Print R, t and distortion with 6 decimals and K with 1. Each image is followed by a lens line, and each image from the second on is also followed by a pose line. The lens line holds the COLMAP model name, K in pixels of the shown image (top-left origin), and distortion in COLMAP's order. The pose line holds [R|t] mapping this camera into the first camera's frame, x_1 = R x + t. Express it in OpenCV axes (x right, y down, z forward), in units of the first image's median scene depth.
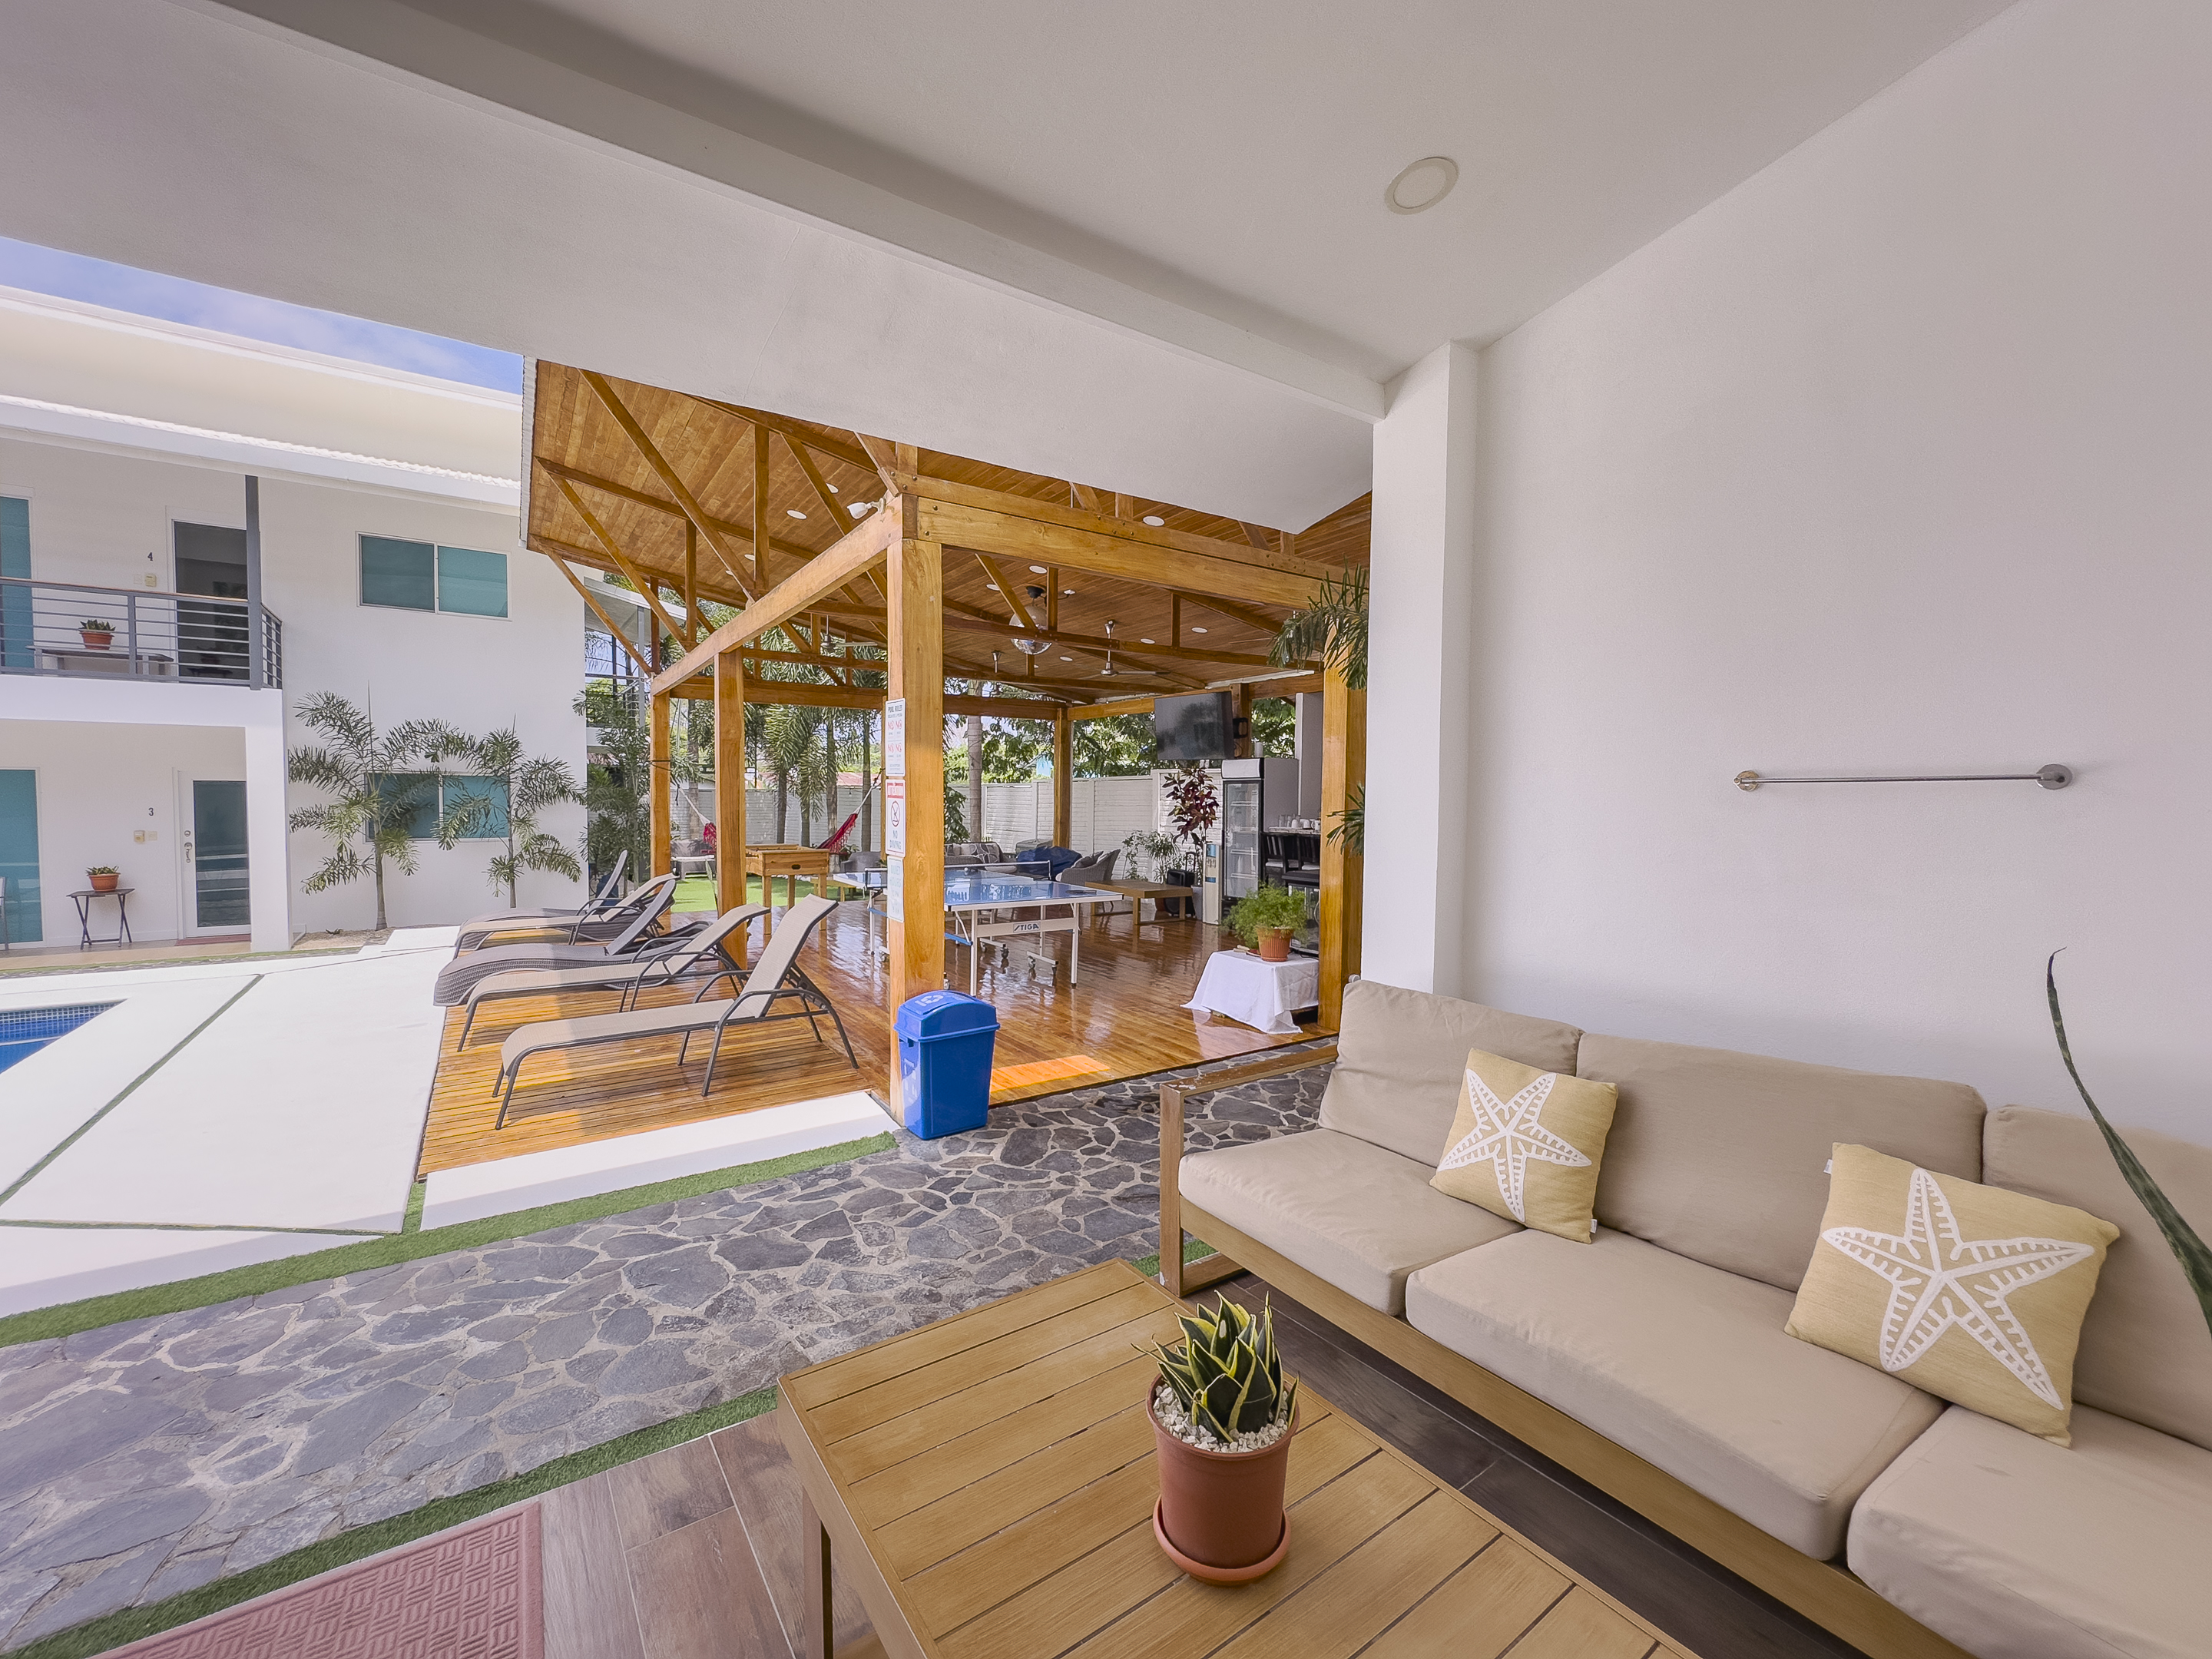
lens RADIAL K [[854.5, 0, 1106.0], [0, 854.5, 829.5], [0, 0, 1]] dist [-0.019483, 0.000481]
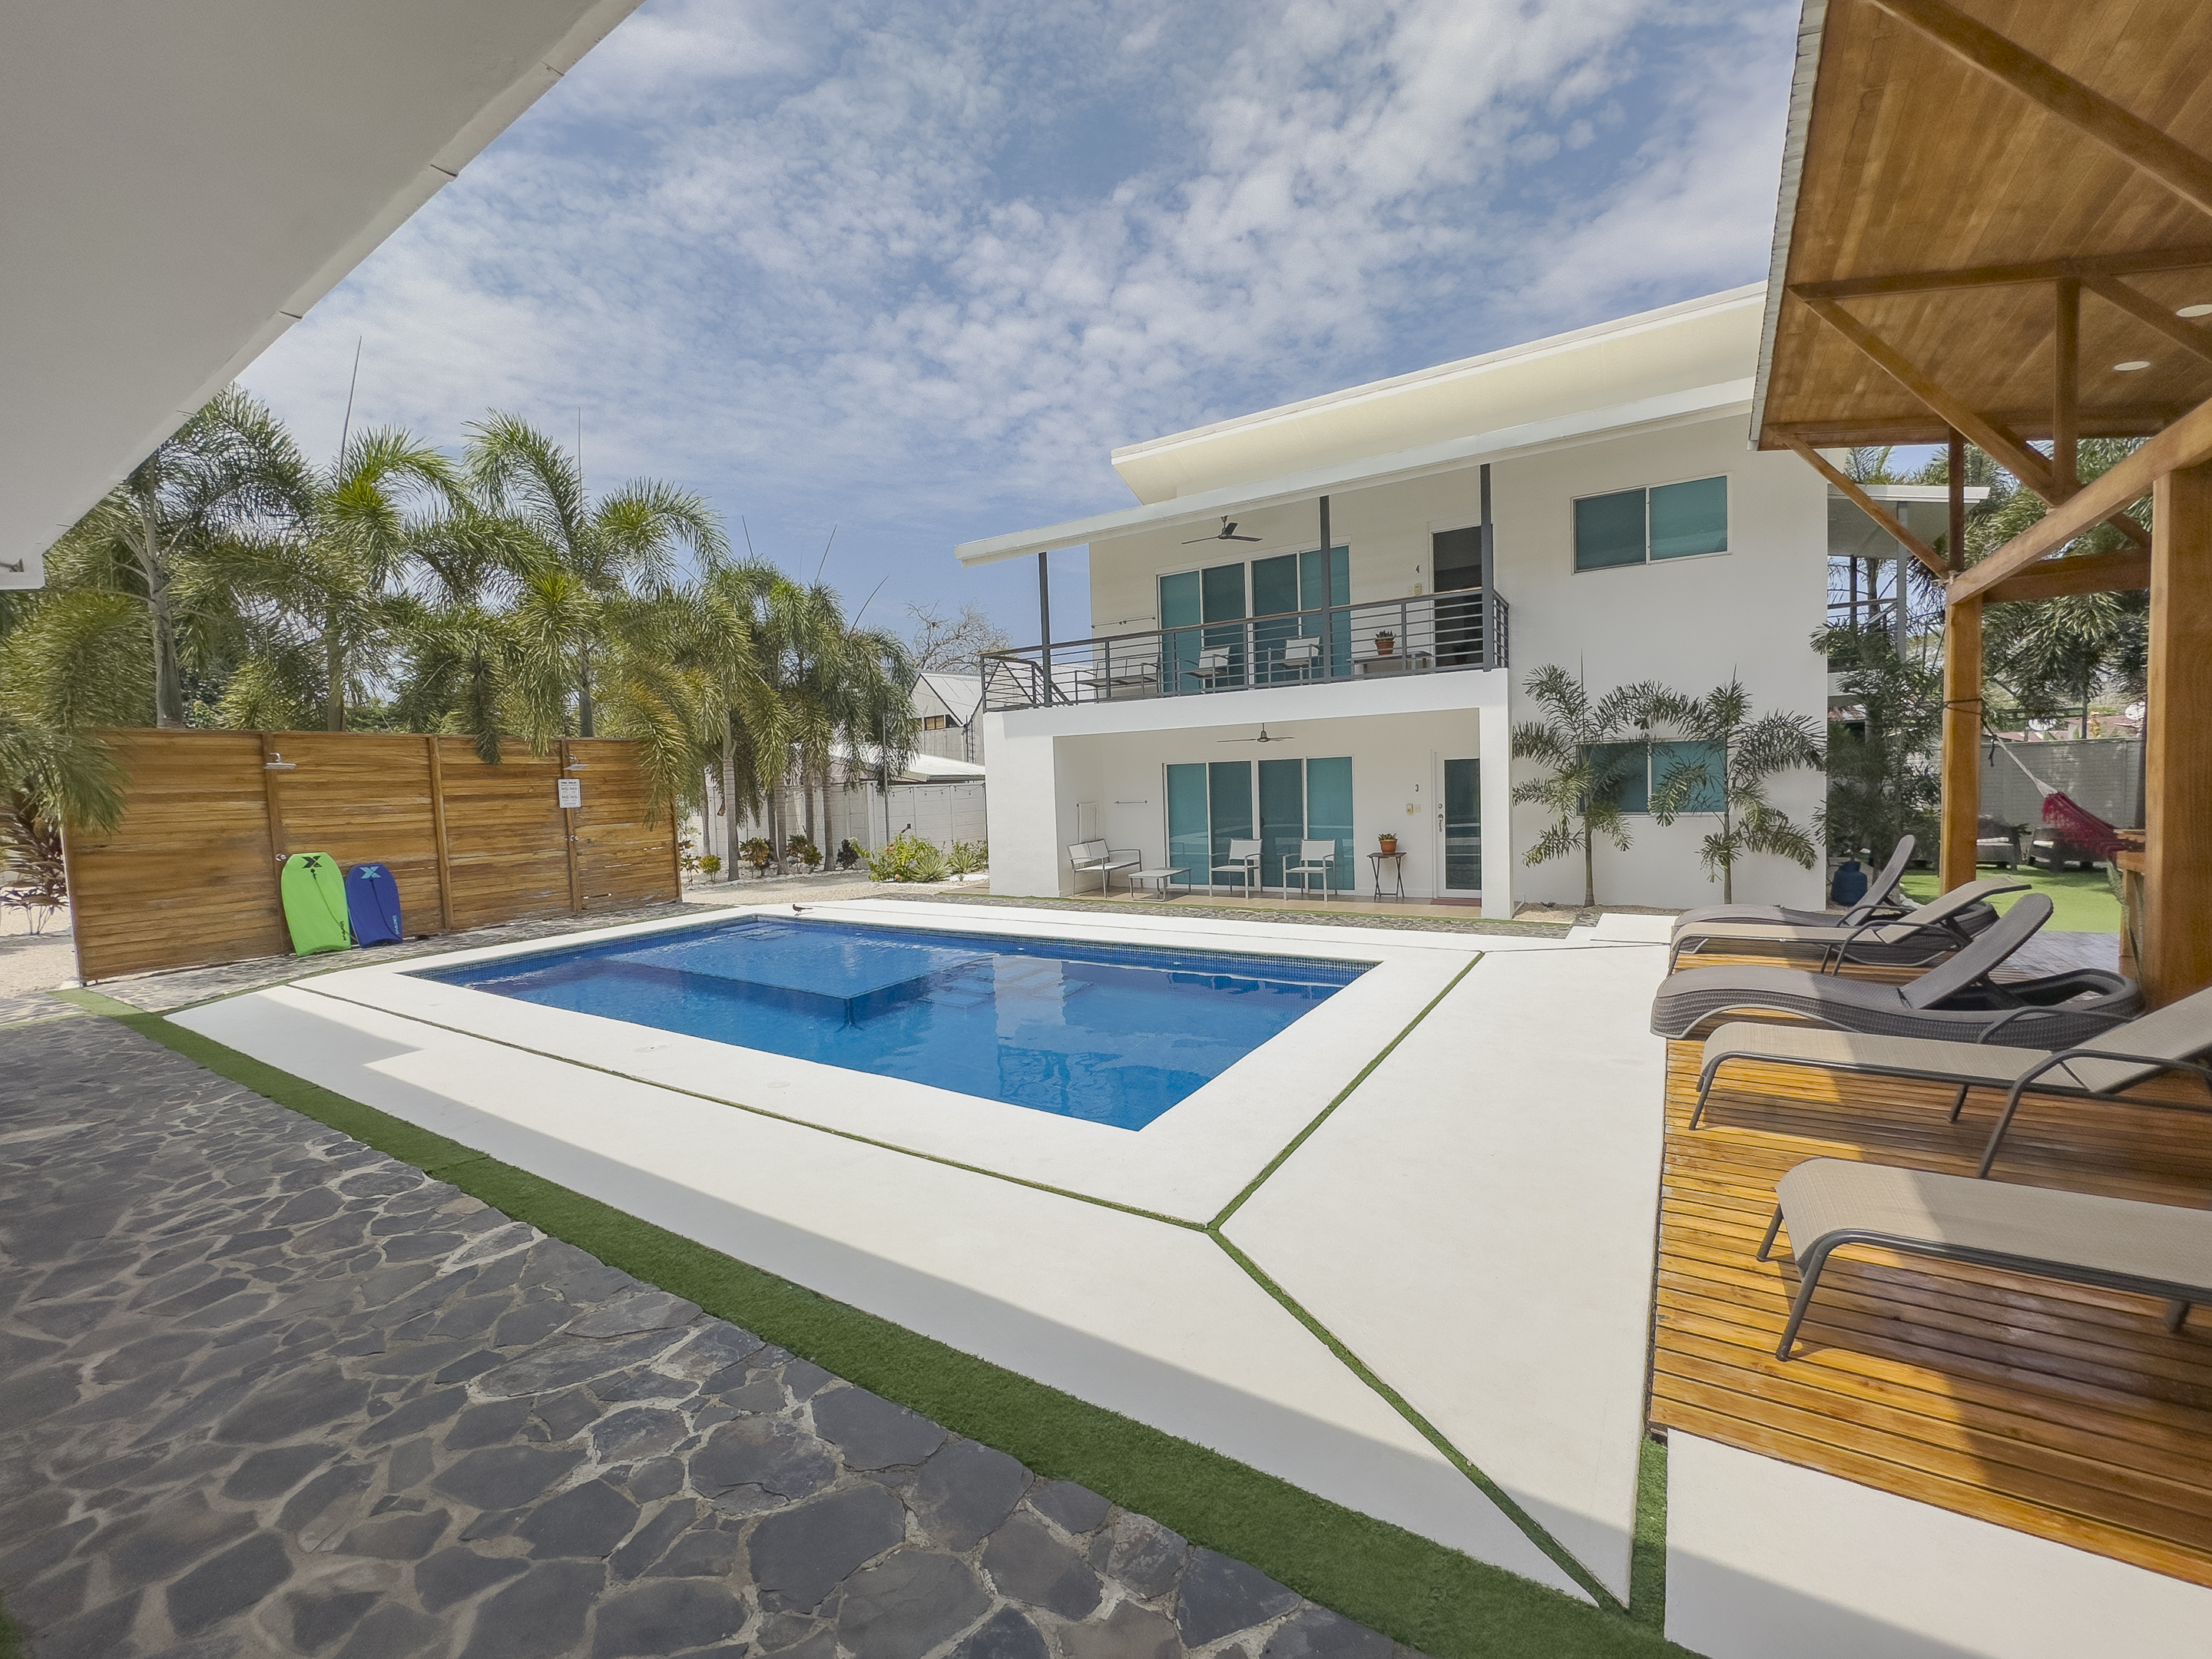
lens RADIAL K [[899.5, 0, 1098.2], [0, 899.5, 831.3], [0, 0, 1]] dist [-0.003914, 0.000291]
pose [[0.353222, 0.030779, -0.935033, -0.112811], [0.002259, 0.999428, 0.033752, -0.003858], [0.935537, -0.014035, 0.352951, 0.125483]]
